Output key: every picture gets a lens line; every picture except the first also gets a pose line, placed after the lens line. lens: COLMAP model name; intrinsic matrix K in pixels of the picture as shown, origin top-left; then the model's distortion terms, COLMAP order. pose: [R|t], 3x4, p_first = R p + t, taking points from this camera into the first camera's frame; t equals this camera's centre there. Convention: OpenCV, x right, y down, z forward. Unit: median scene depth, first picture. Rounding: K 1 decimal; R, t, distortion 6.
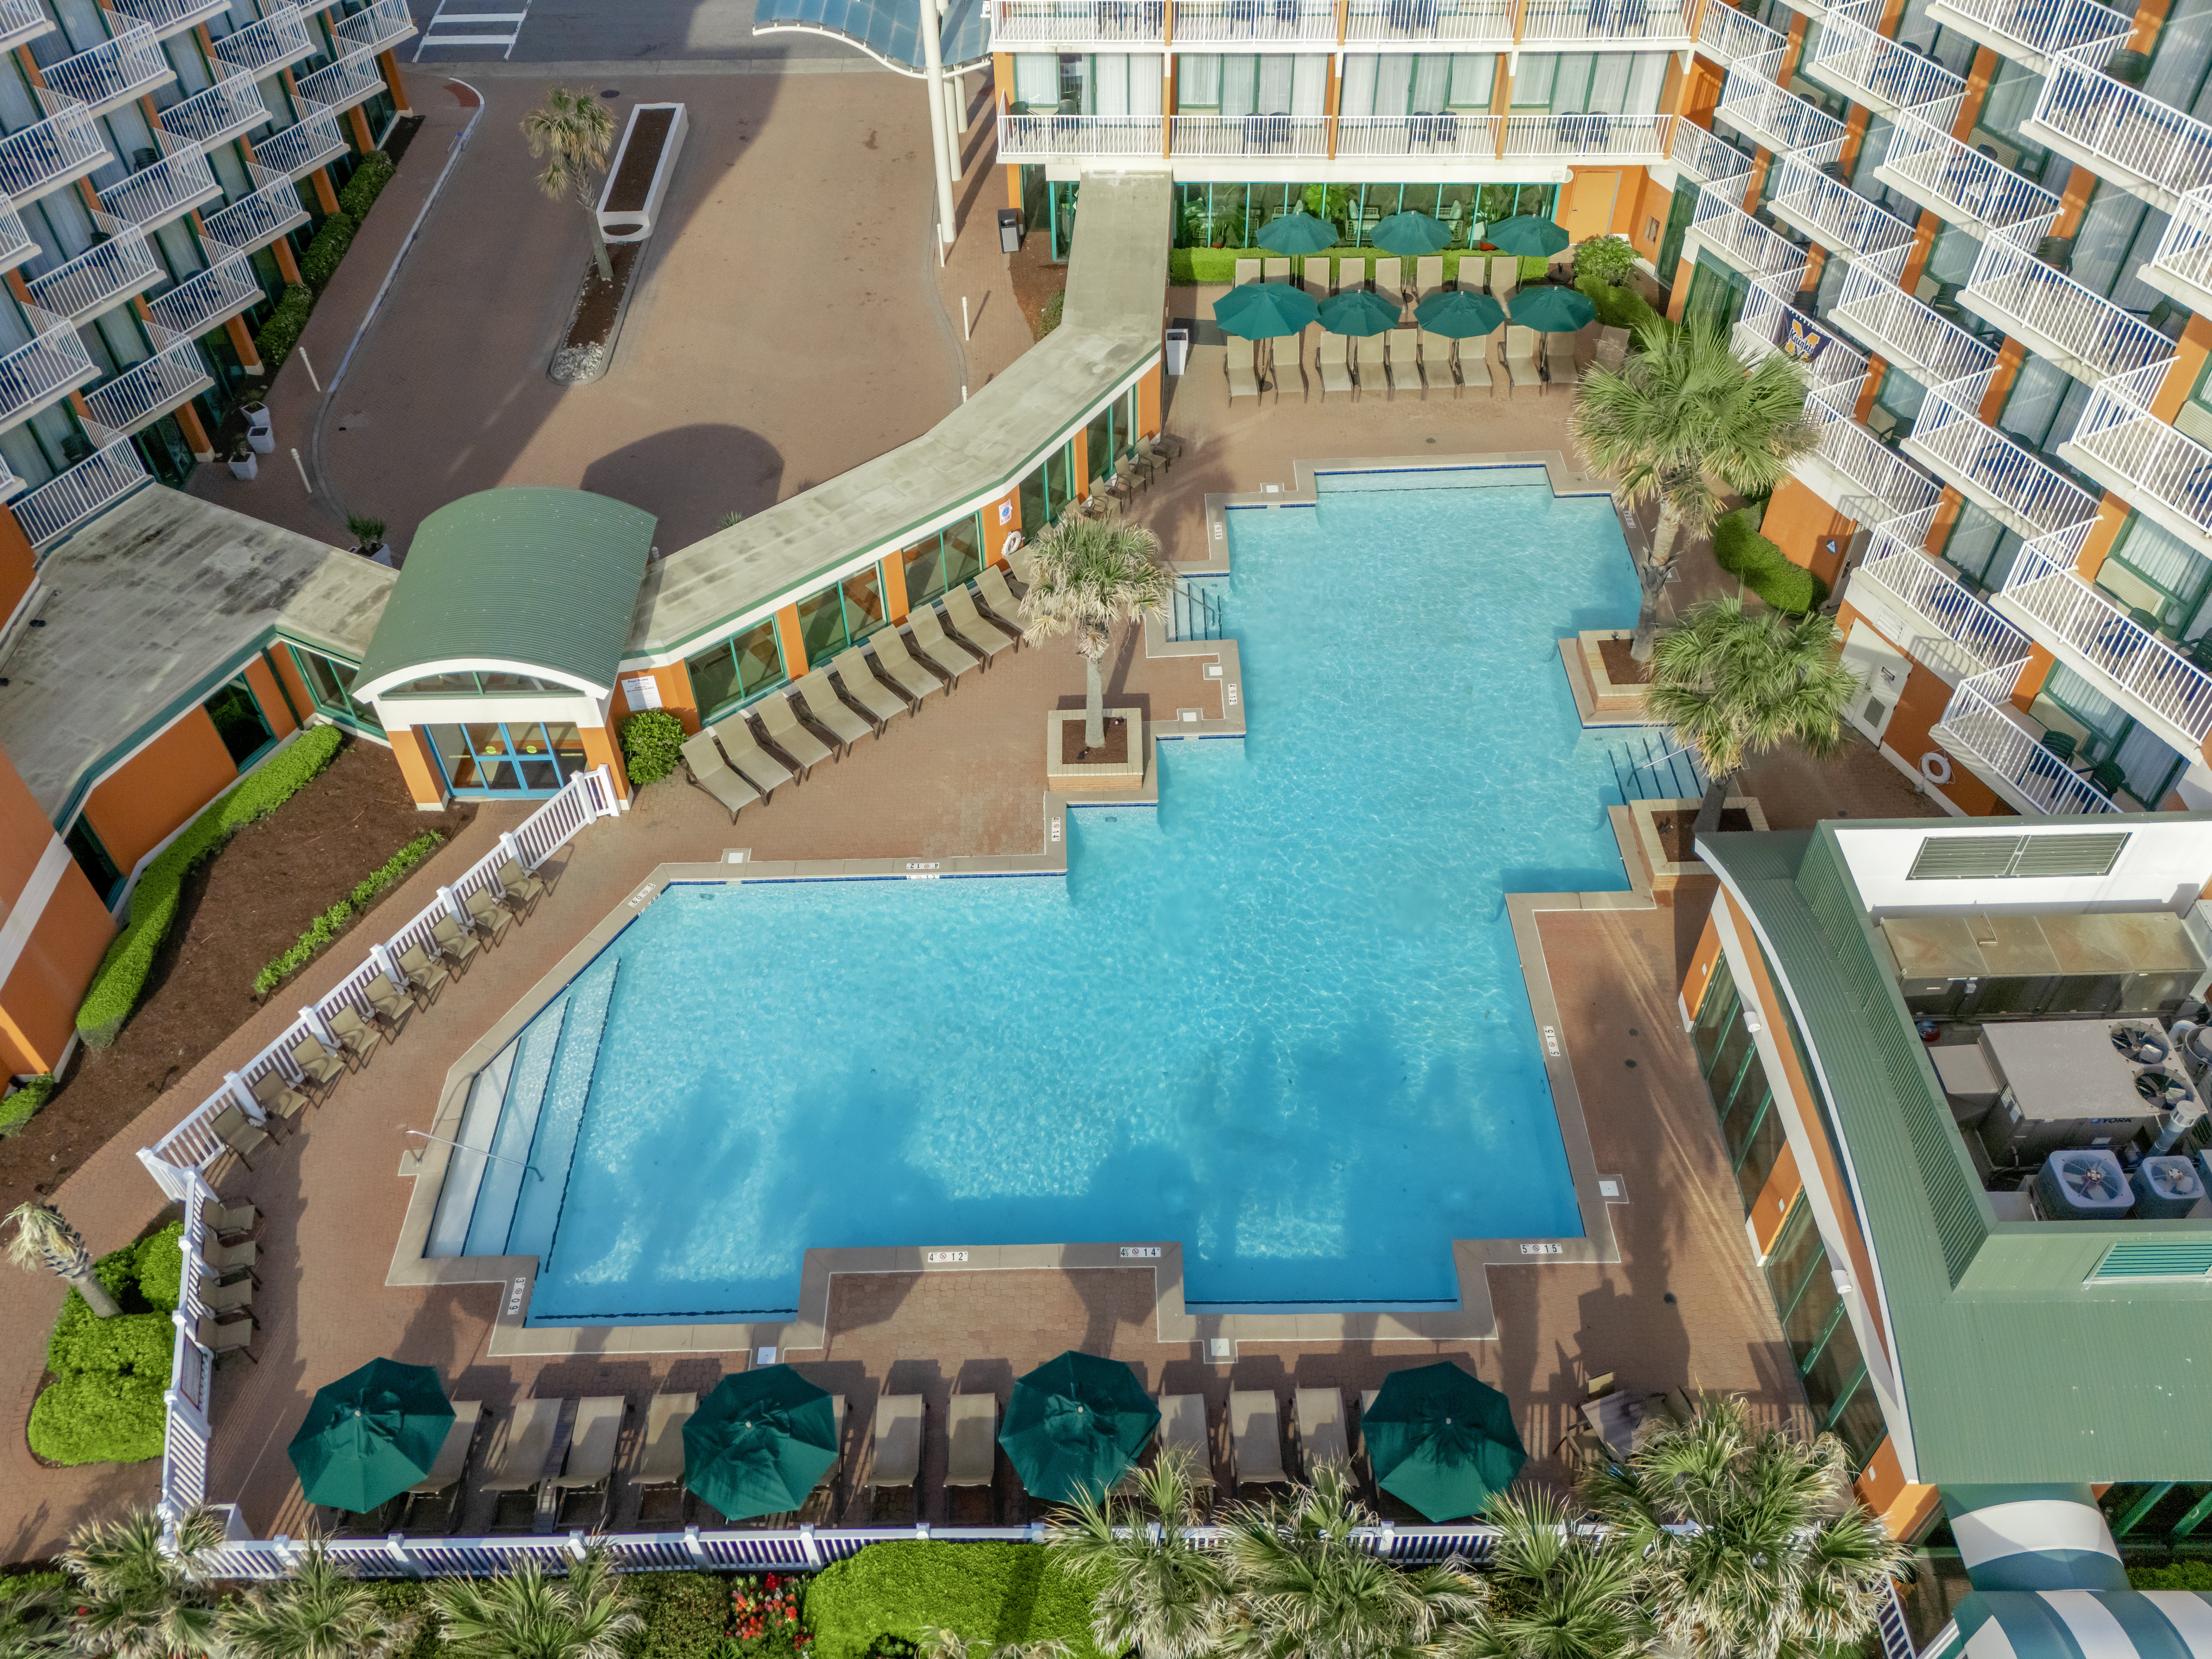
lens RADIAL K [[1770.9, 0, 1106.0], [0, 1770.9, 829.5], [0, 0, 1]] dist [0.089730, 0.000134]
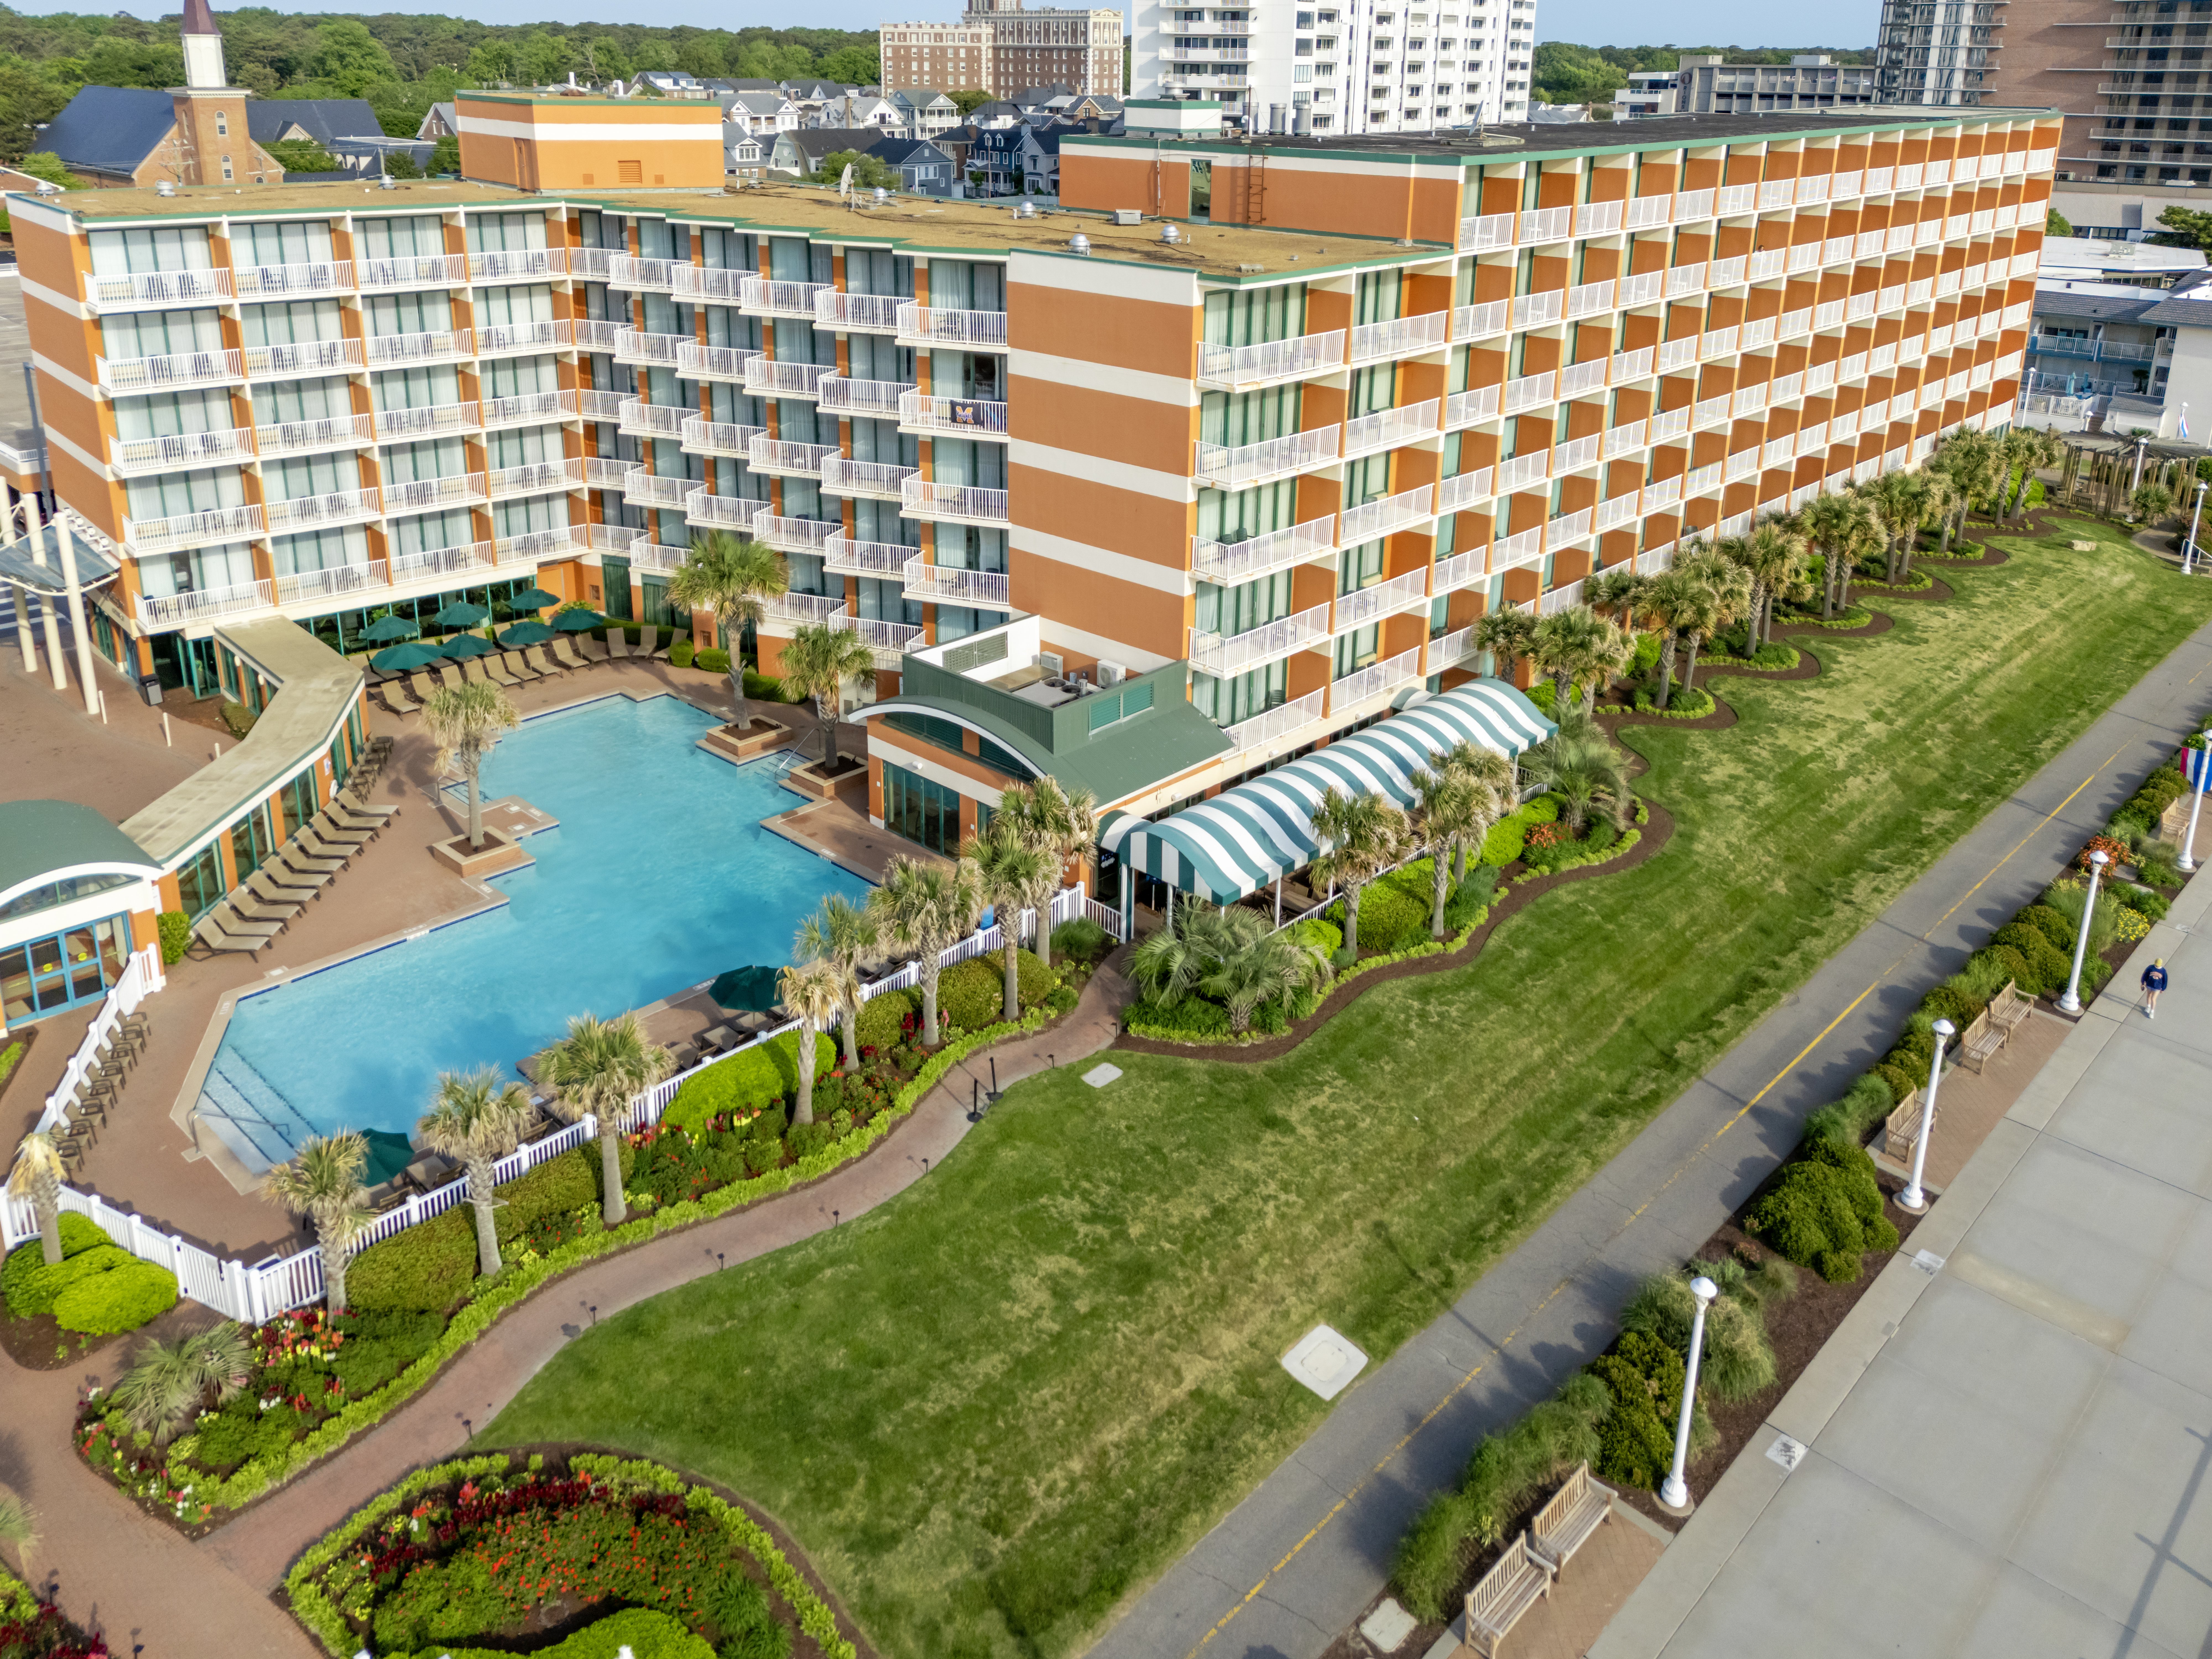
lens RADIAL K [[1770.8, 0, 1106.0], [0, 1770.8, 829.5], [0, 0, 1]] dist [0.089730, 0.000134]
pose [[0.706414, -0.254930, 0.660295, -0.621978], [0.483156, 0.855409, -0.186641, 0.479126], [-0.517242, 0.450872, 0.727444, -0.433620]]
